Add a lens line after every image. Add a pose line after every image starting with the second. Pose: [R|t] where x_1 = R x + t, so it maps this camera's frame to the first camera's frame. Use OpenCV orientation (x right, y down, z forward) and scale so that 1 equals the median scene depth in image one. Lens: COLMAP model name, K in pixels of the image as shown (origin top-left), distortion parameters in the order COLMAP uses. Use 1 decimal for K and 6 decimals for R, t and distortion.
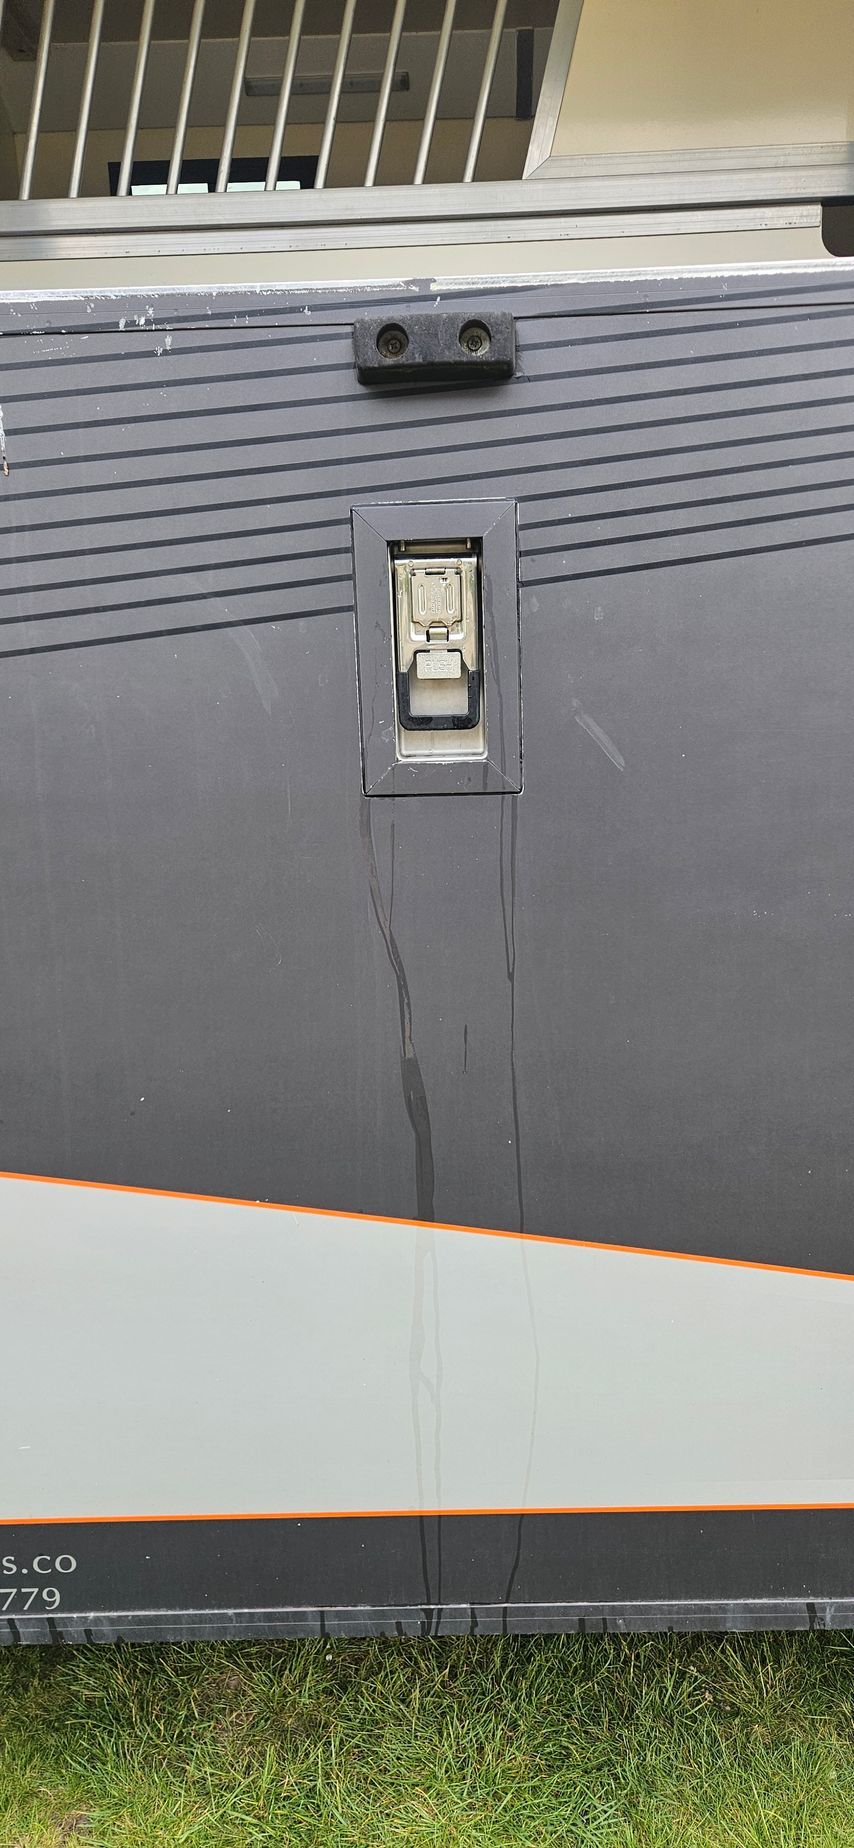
lens RADIAL K [[1225.5, 0, 427.3], [0, 1225.5, 918.1], [0, 0, 1]] dist [0.059454, -0.037099]
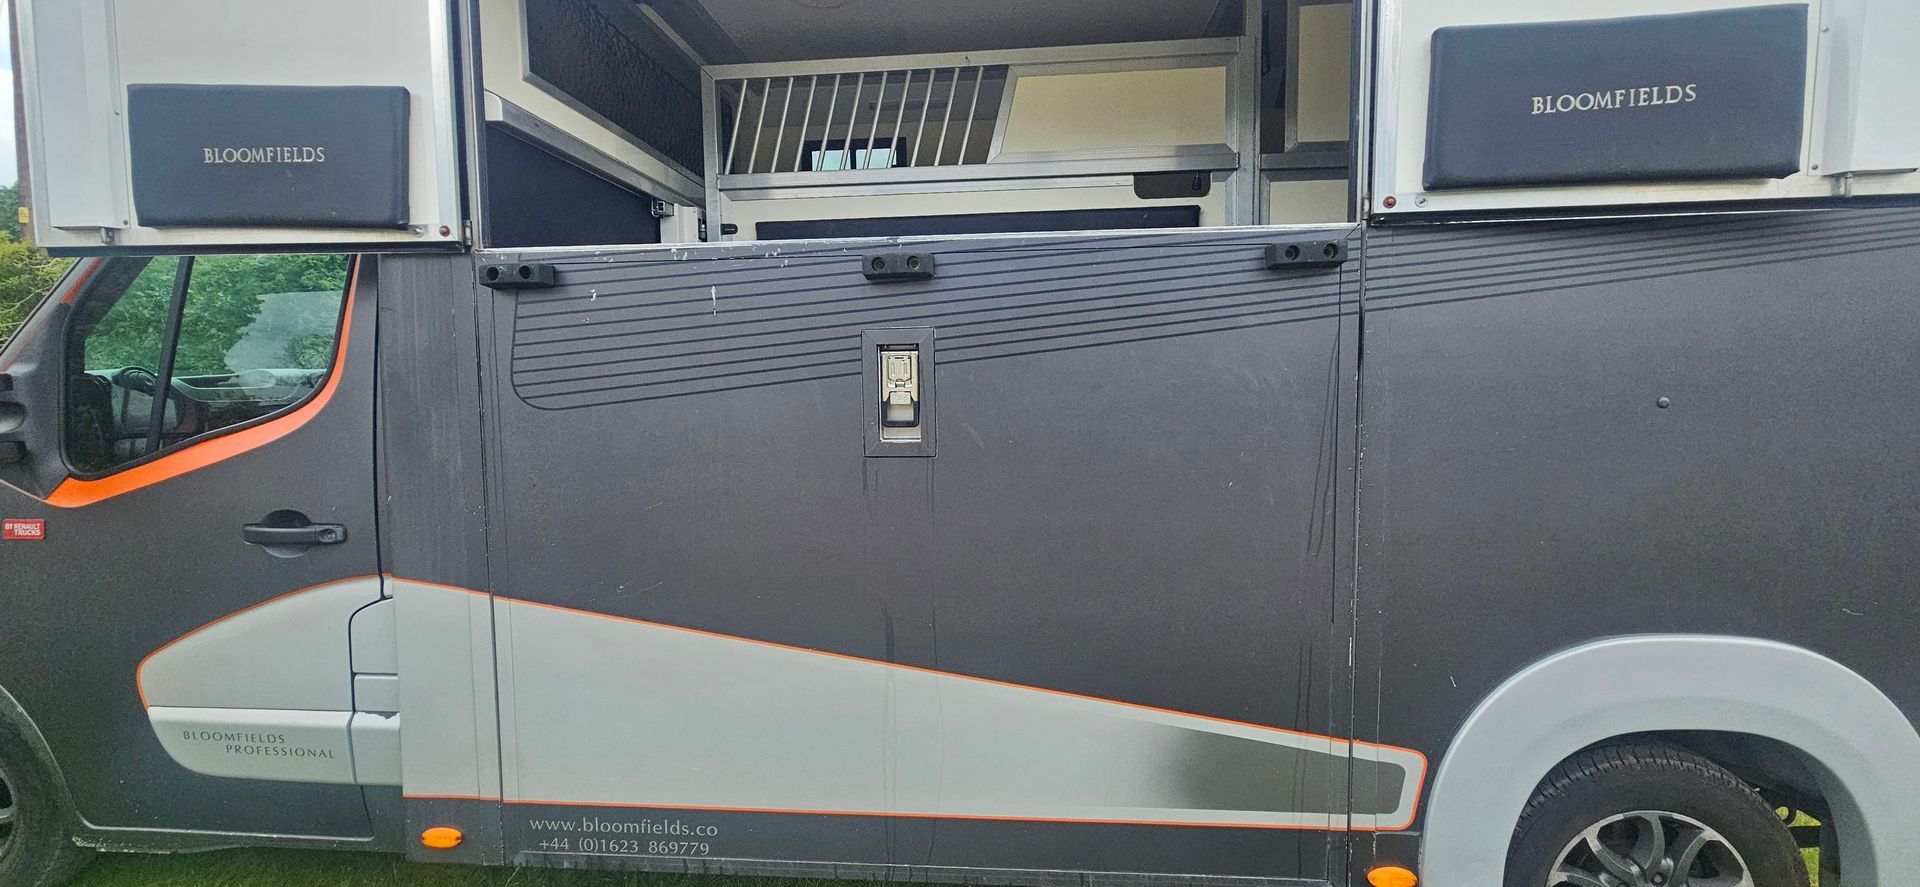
lens RADIAL K [[788.5, 0, 957.7], [0, 788.5, 431.3], [0, 0, 1]] dist [-0.002757, 0.001117]
pose [[0.997409, 0.021391, -0.068689, 0.208571], [-0.030608, 0.990226, -0.136073, 0.041154], [0.065107, 0.137823, 0.988315, -0.378554]]
